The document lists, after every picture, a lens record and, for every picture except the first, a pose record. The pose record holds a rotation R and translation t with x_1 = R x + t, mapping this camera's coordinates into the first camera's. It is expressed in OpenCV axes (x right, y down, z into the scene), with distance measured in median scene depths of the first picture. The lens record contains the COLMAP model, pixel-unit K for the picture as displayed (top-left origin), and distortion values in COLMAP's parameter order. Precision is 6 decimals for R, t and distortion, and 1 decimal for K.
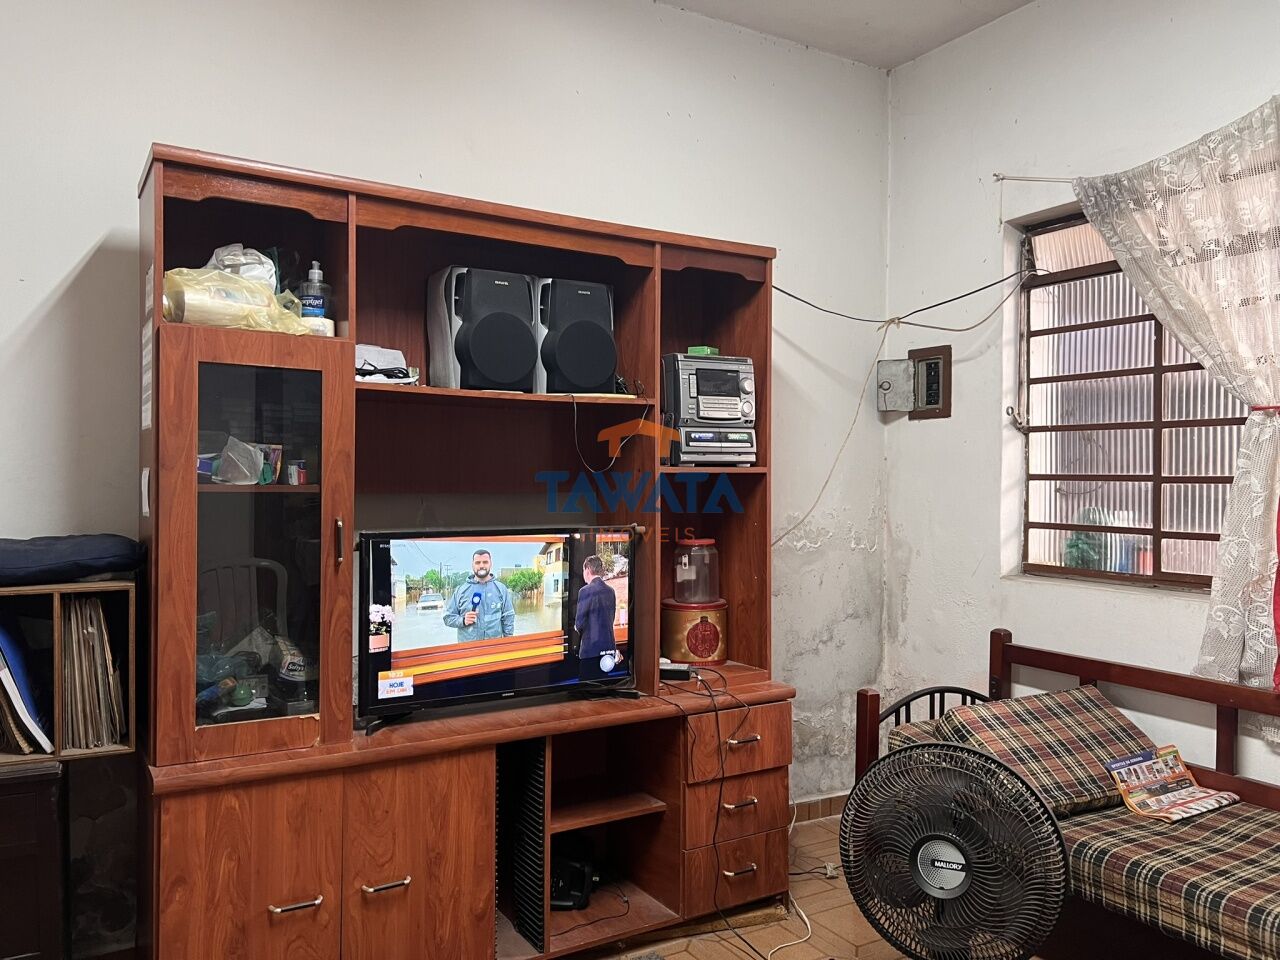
lens RADIAL K [[961.3, 0, 642.6], [0, 961.3, 486.4], [0, 0, 1]] dist [0.021797, -0.017790]
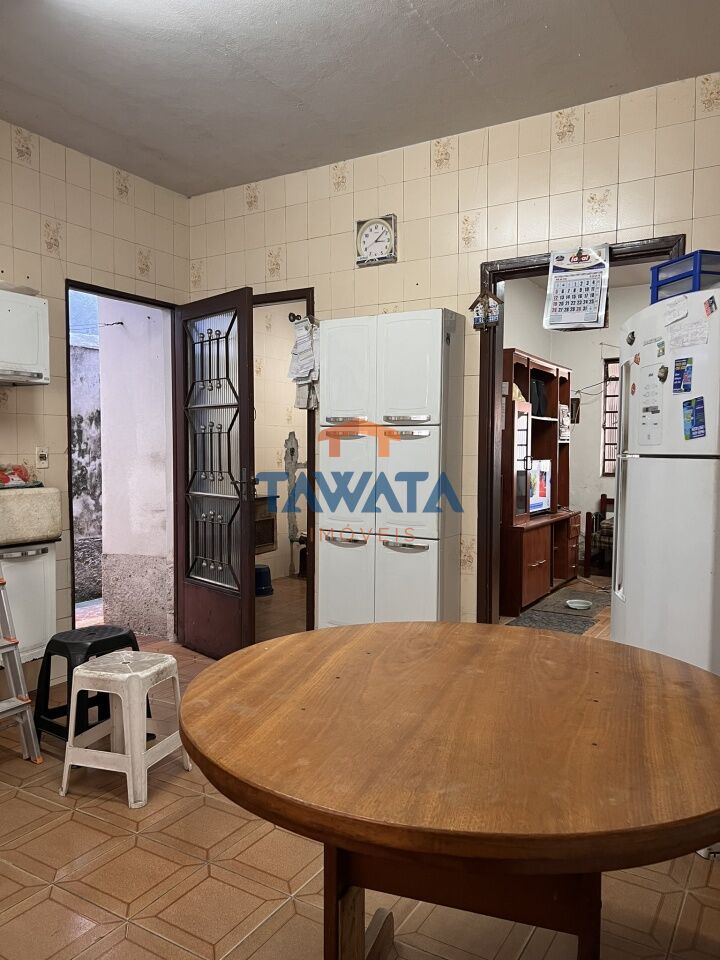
lens RADIAL K [[721.0, 0, 360.4], [0, 721.0, 478.8], [0, 0, 1]] dist [0.021797, -0.017790]
pose [[0.886879, -0.021674, 0.461493, -1.931970], [-0.000044, 0.998895, 0.046998, -0.010292], [-0.462002, -0.041702, 0.885898, -0.949265]]
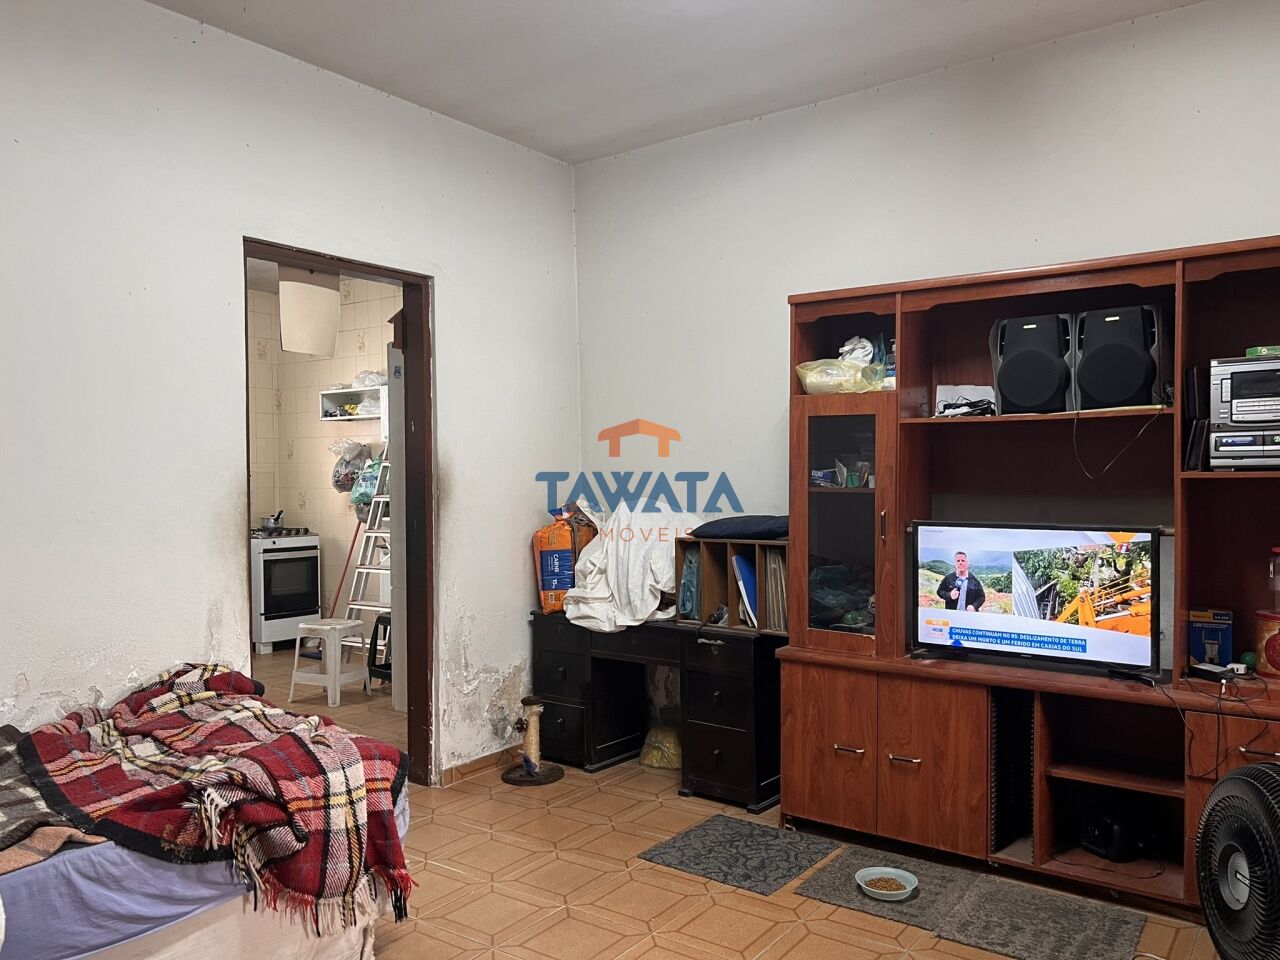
lens RADIAL K [[961.3, 0, 642.3], [0, 961.3, 480.3], [0, 0, 1]] dist [0.021797, -0.017790]
pose [[0.384144, 0.001342, -0.923272, 0.902152], [0.001253, 0.999997, 0.001975, -0.016537], [0.923273, -0.001916, 0.384141, 0.059769]]
